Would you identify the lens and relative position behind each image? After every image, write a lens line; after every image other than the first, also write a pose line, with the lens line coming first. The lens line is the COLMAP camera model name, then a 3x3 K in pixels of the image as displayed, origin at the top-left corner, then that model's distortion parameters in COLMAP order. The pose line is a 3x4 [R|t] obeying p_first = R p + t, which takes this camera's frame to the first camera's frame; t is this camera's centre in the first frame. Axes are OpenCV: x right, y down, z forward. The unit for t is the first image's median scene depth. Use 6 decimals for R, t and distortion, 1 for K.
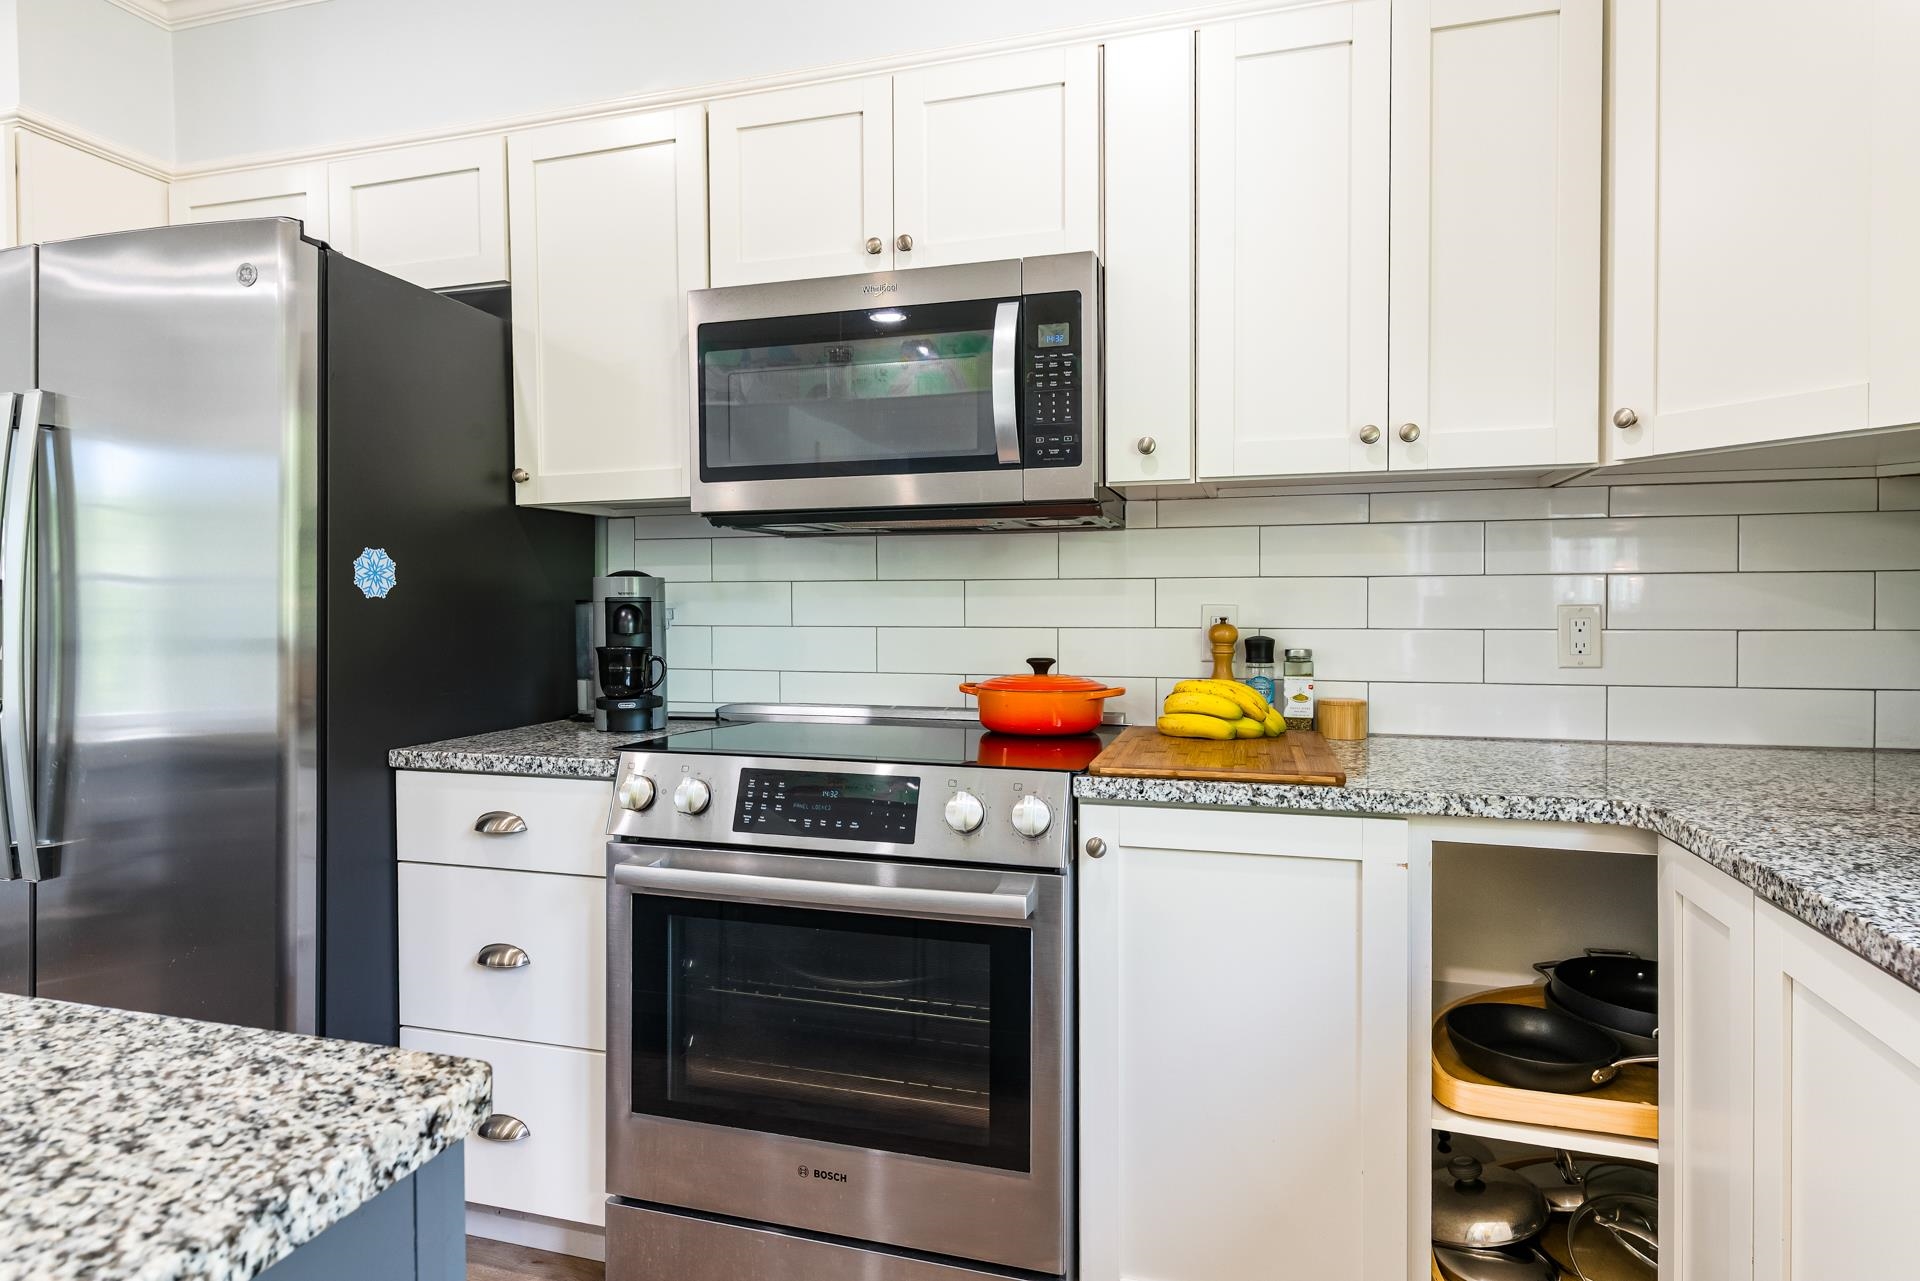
lens RADIAL K [[1063.8, 0, 964.9], [0, 1063.8, 633.8], [0, 0, 1]] dist [0.007650, 0.000283]
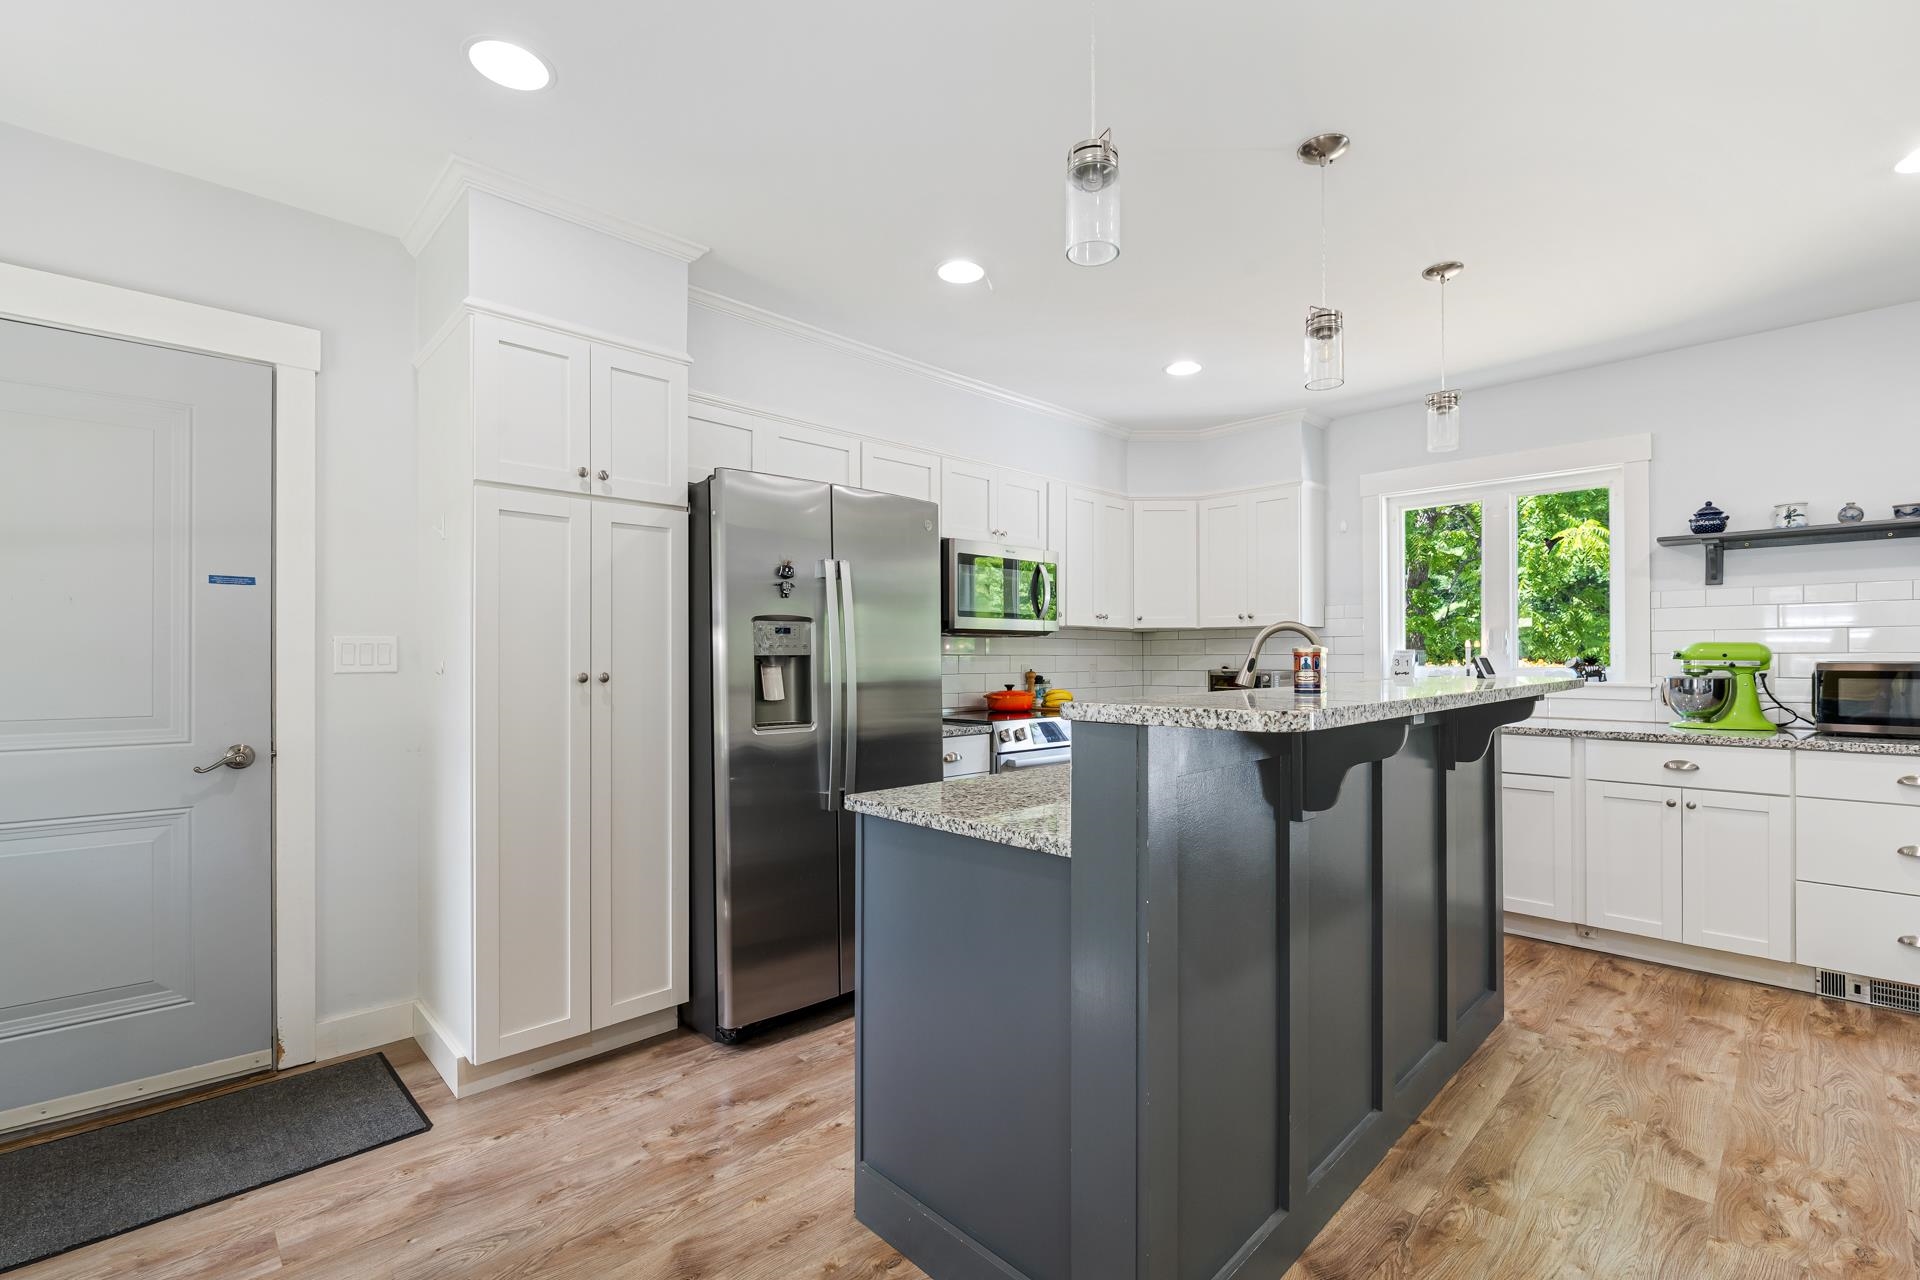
lens RADIAL K [[823.1, 0, 969.0], [0, 823.1, 657.1], [0, 0, 1]] dist [0.001738, -0.005675]
pose [[0.475526, 0.002073, 0.879699, -1.863456], [0.020899, 0.999688, -0.013652, -0.020819], [-0.879453, 0.024876, 0.475335, 0.067424]]
